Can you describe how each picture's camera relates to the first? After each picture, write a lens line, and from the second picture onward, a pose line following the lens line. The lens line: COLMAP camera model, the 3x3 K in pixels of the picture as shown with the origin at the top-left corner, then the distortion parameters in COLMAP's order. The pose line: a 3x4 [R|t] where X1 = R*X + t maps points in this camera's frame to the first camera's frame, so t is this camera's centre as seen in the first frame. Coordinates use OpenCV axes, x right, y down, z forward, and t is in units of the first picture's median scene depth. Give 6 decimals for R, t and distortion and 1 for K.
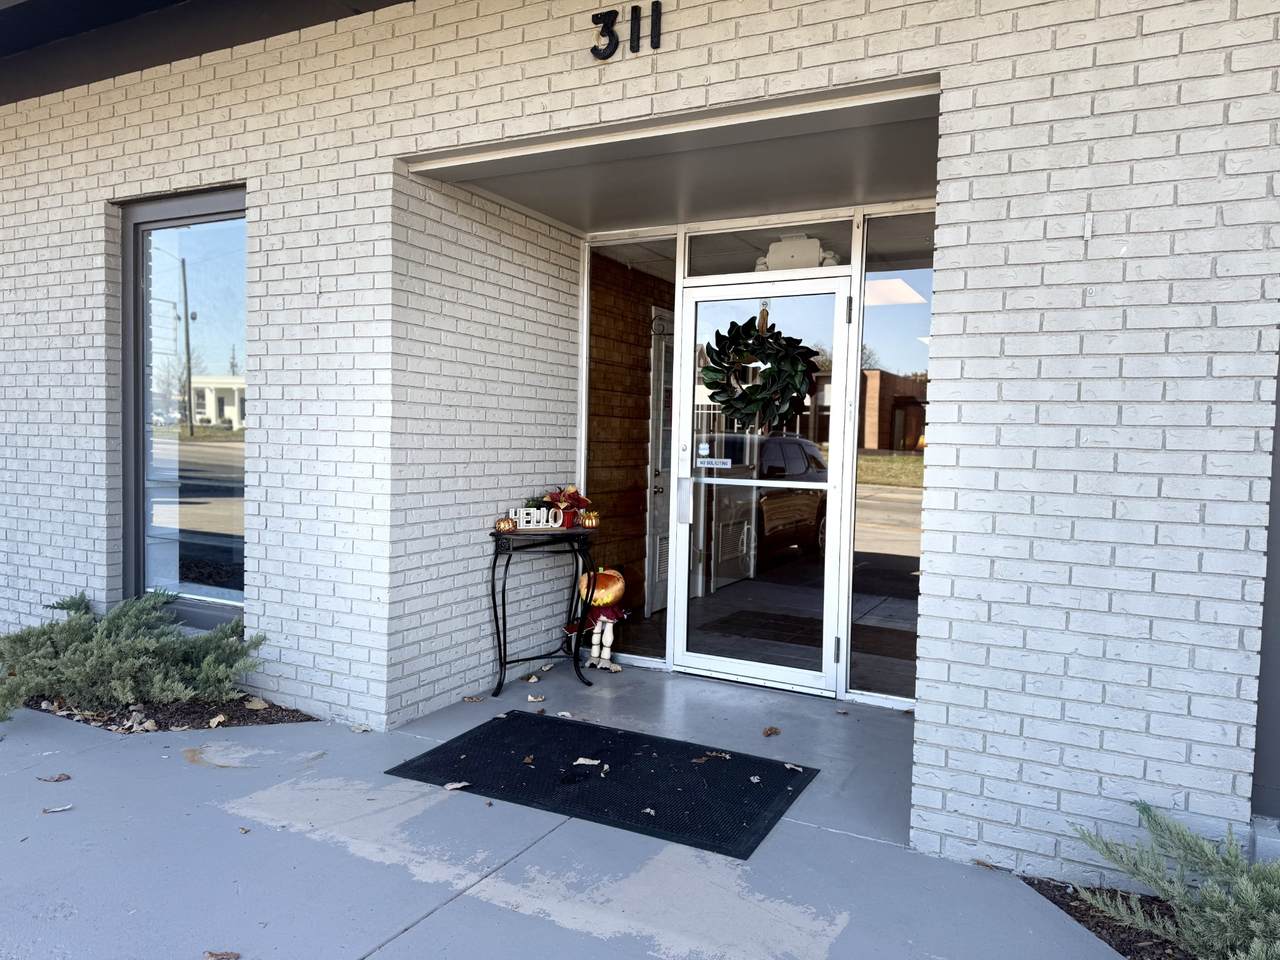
lens RADIAL K [[897.4, 0, 641.8], [0, 897.4, 485.9], [0, 0, 1]] dist [0.065004, -0.068625]
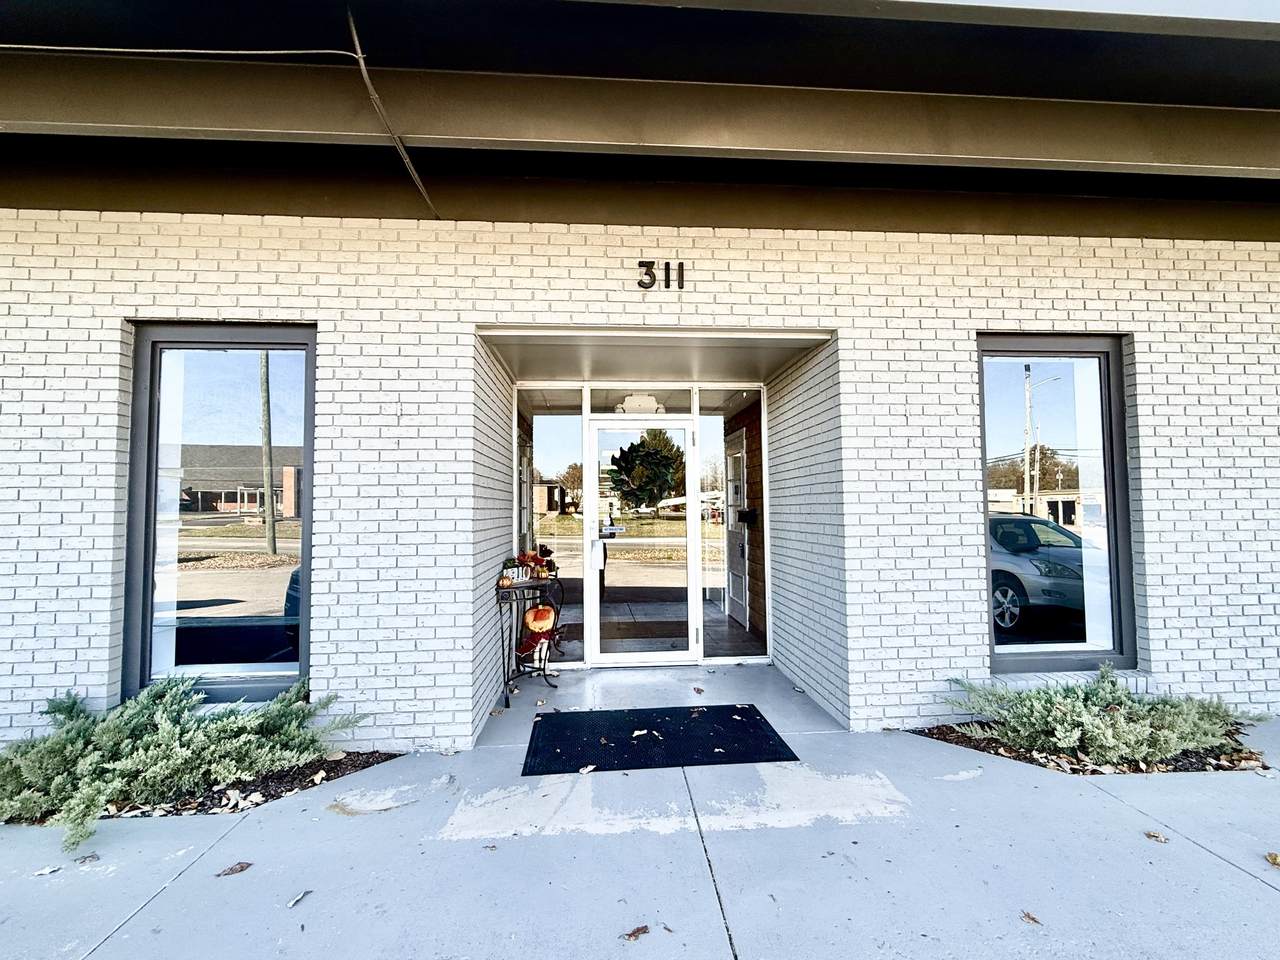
lens RADIAL K [[568.2, 0, 633.3], [0, 568.2, 483.2], [0, 0, 1]] dist [0.004057, 0.000315]
pose [[0.848295, -0.009071, 0.529446, -0.524035], [0.060637, 0.994940, -0.080108, -0.030587], [-0.526041, 0.100059, 0.844553, 0.149777]]
